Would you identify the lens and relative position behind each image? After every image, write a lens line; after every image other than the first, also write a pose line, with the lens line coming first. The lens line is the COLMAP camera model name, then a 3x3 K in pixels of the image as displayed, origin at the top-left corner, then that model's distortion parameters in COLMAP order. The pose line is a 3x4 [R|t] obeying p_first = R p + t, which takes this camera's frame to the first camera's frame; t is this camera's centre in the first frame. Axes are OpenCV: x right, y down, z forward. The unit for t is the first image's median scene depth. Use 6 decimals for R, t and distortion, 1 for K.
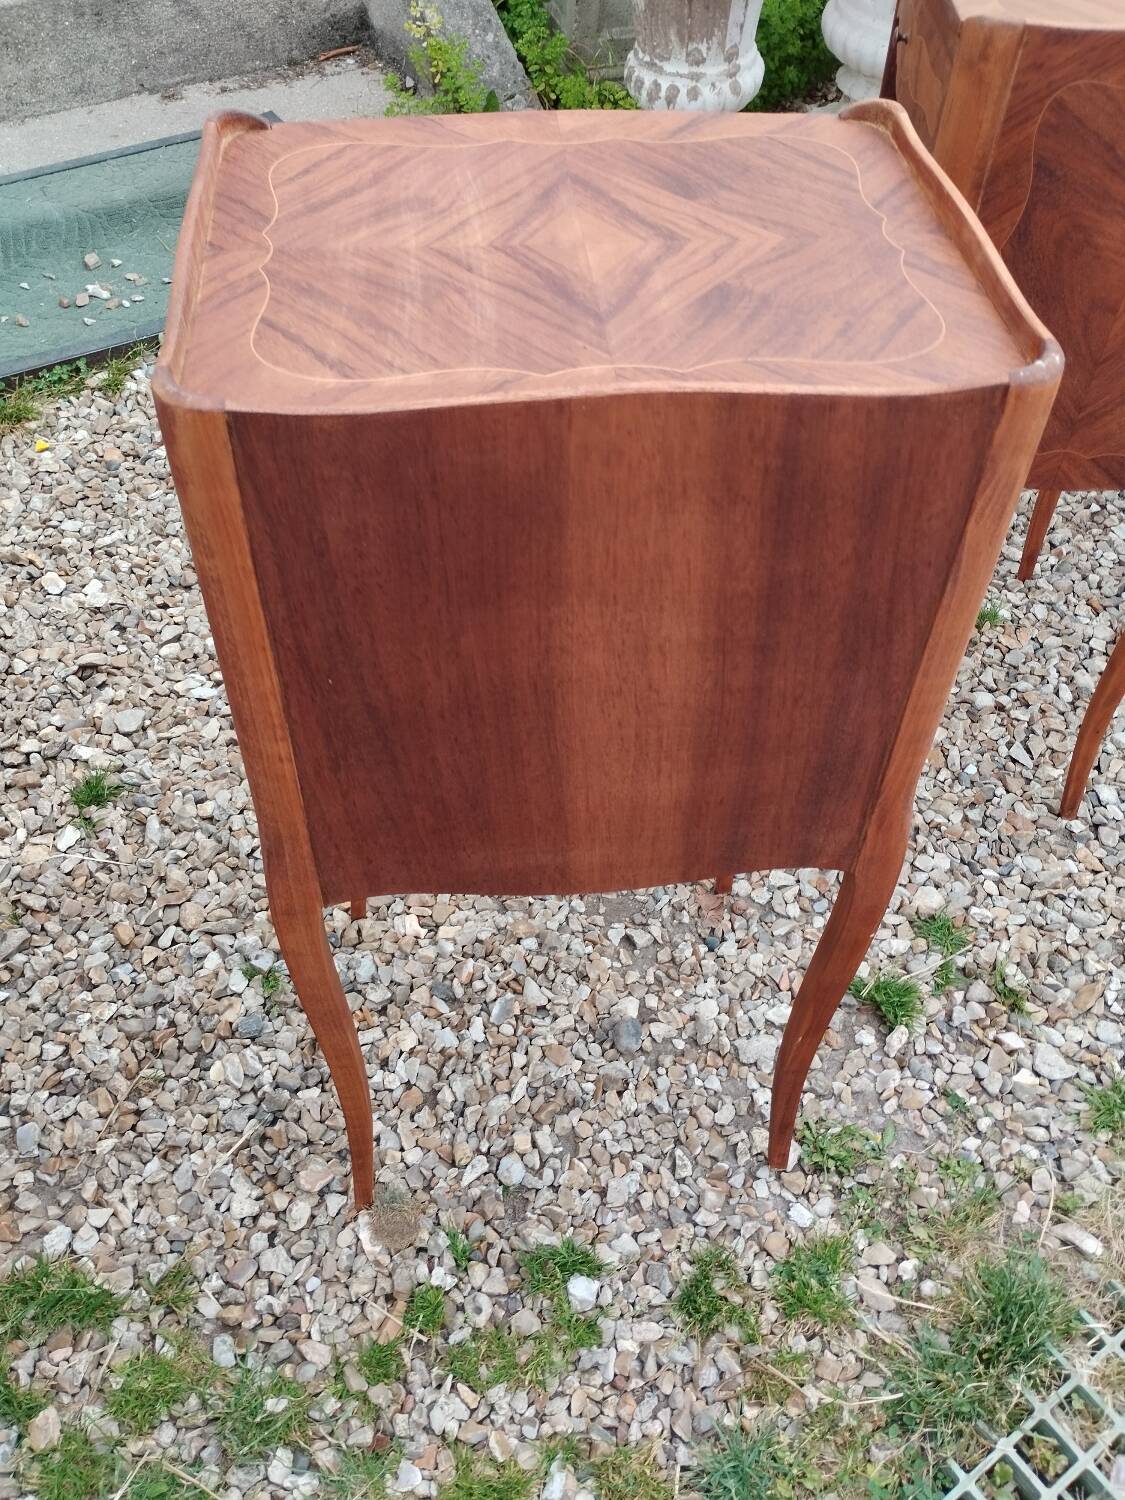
lens RADIAL K [[1278.8, 0, 558.1], [0, 1278.8, 742.6], [0, 0, 1]] dist [0.037052, -0.039235]
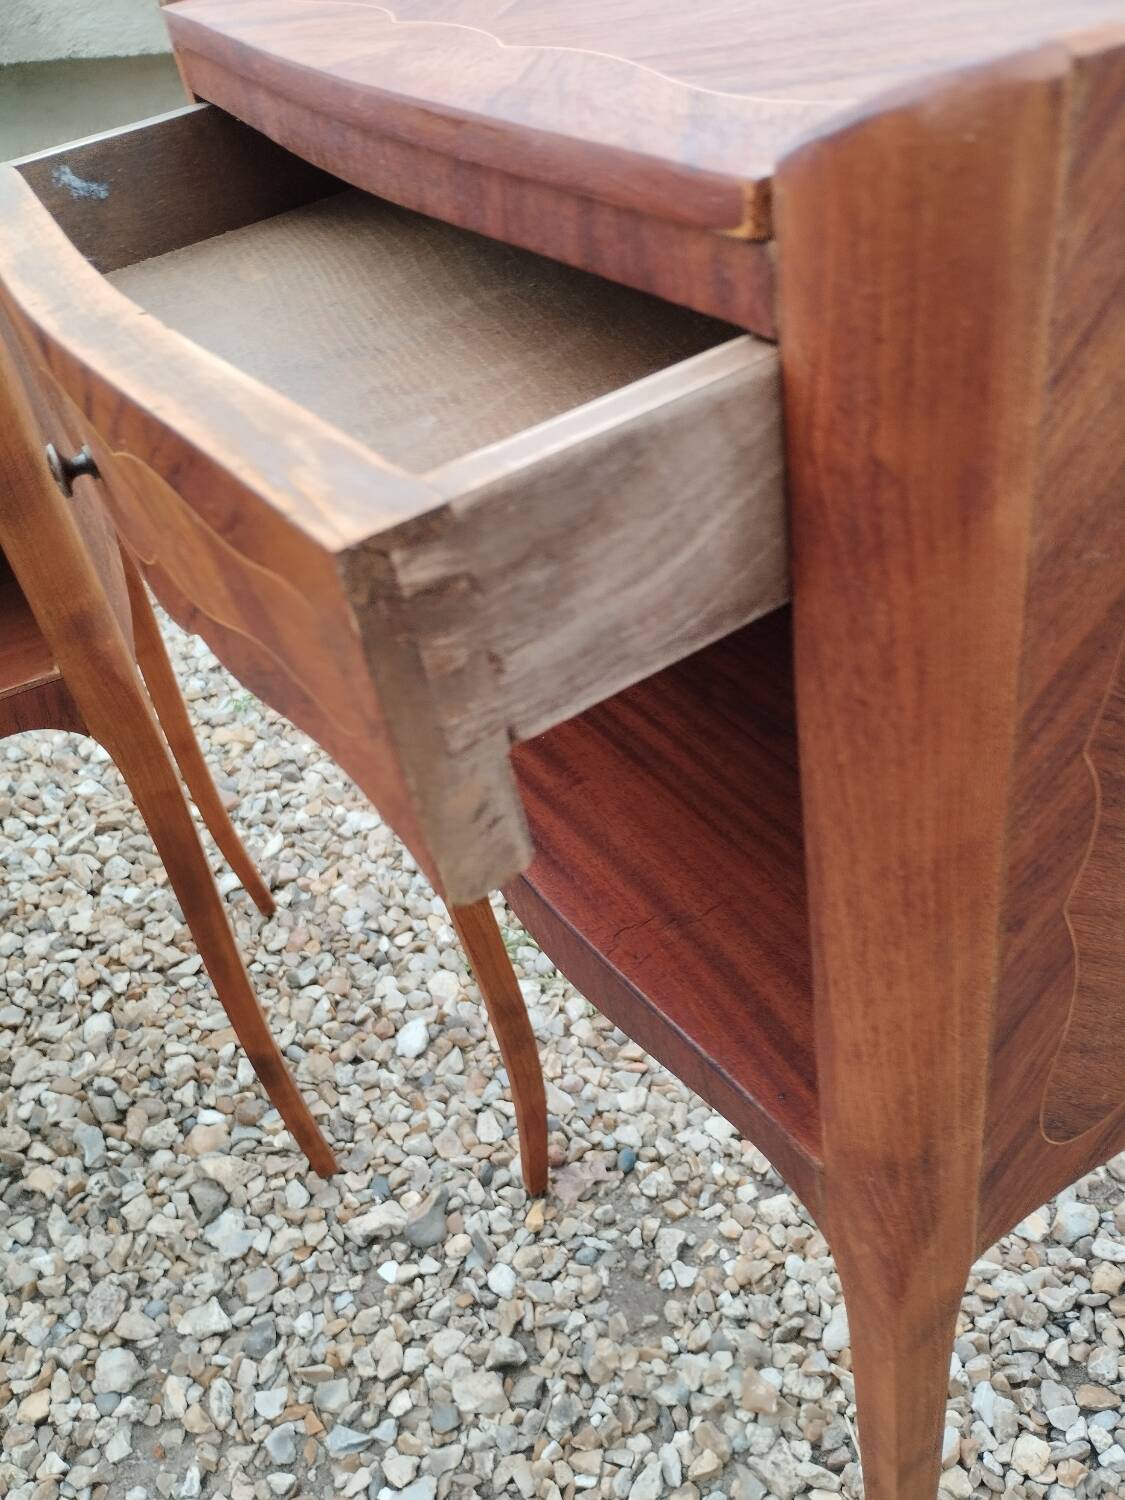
lens RADIAL K [[1288.1, 0, 568.5], [0, 1288.1, 756.8], [0, 0, 1]] dist [0.055857, -0.087246]
pose [[-0.442617, -0.541067, 0.715078, -0.255574], [0.751040, 0.212007, 0.625294, -0.361215], [-0.489928, 0.813818, 0.312525, 0.570794]]
